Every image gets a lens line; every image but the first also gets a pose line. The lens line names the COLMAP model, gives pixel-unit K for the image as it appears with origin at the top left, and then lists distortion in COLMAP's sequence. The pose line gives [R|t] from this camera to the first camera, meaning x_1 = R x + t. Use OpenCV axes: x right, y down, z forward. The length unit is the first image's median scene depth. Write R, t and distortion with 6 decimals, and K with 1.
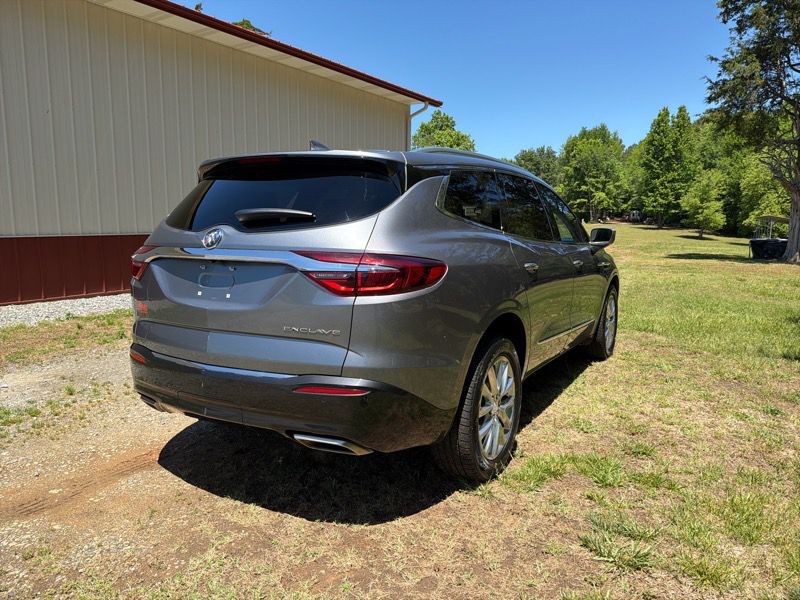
lens RADIAL K [[576.0, 0, 400.4], [0, 576.0, 303.4], [0, 0, 1]] dist [0.060183, -0.091669]
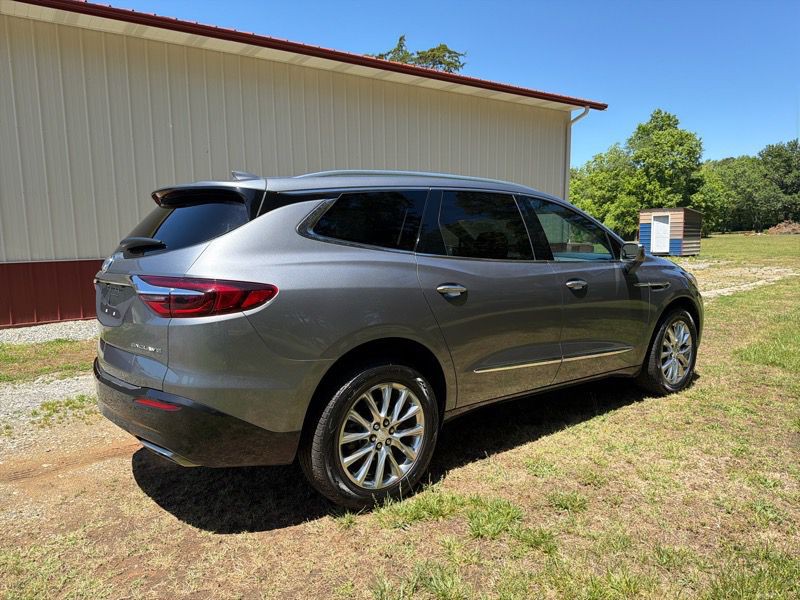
lens RADIAL K [[580.7, 0, 400.1], [0, 580.7, 304.2], [0, 0, 1]] dist [0.002500, -0.008237]
pose [[0.928606, 0.021490, -0.370444, 0.123410], [-0.028810, 0.999484, -0.014237, -0.005864], [0.369946, 0.023893, 0.928746, 0.024934]]
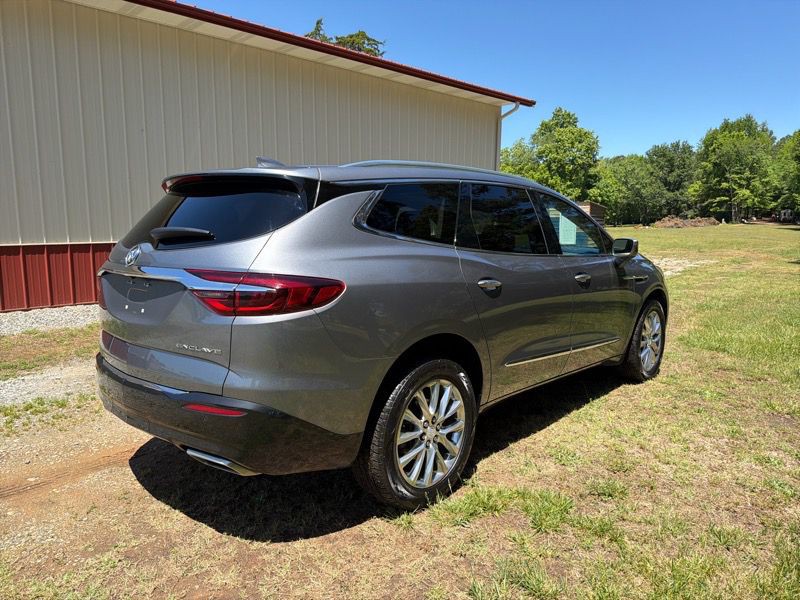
lens RADIAL K [[578.1, 0, 398.2], [0, 578.1, 301.7], [0, 0, 1]] dist [0.007813, -0.019808]
pose [[0.976033, 0.024175, -0.216274, 0.070246], [-0.025057, 0.999685, -0.001333, -0.007308], [0.216173, 0.006721, 0.976332, 0.014459]]
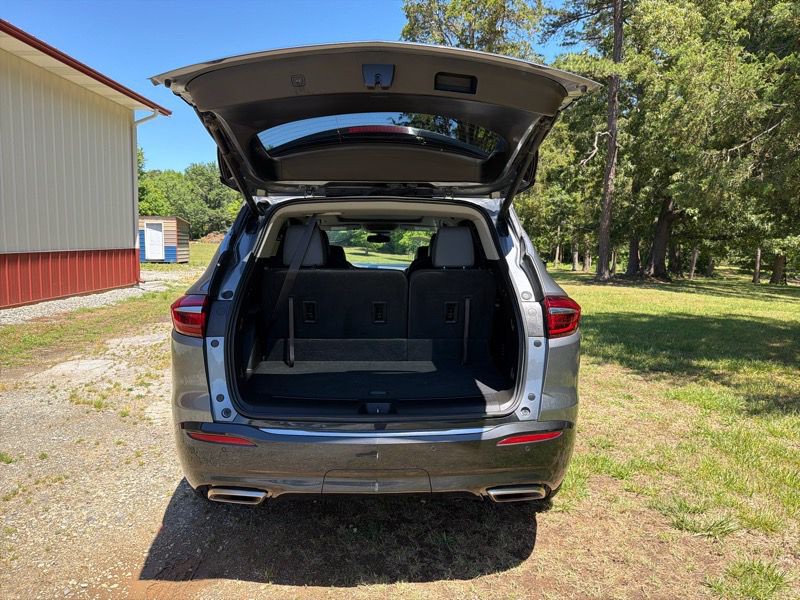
lens RADIAL K [[581.0, 0, 397.5], [0, 581.0, 300.5], [0, 0, 1]] dist [0.005276, -0.009945]
pose [[0.842536, -0.048744, 0.536430, -0.144110], [0.065402, 0.997786, -0.012057, -0.014579], [-0.534654, 0.045242, 0.843859, 0.047825]]
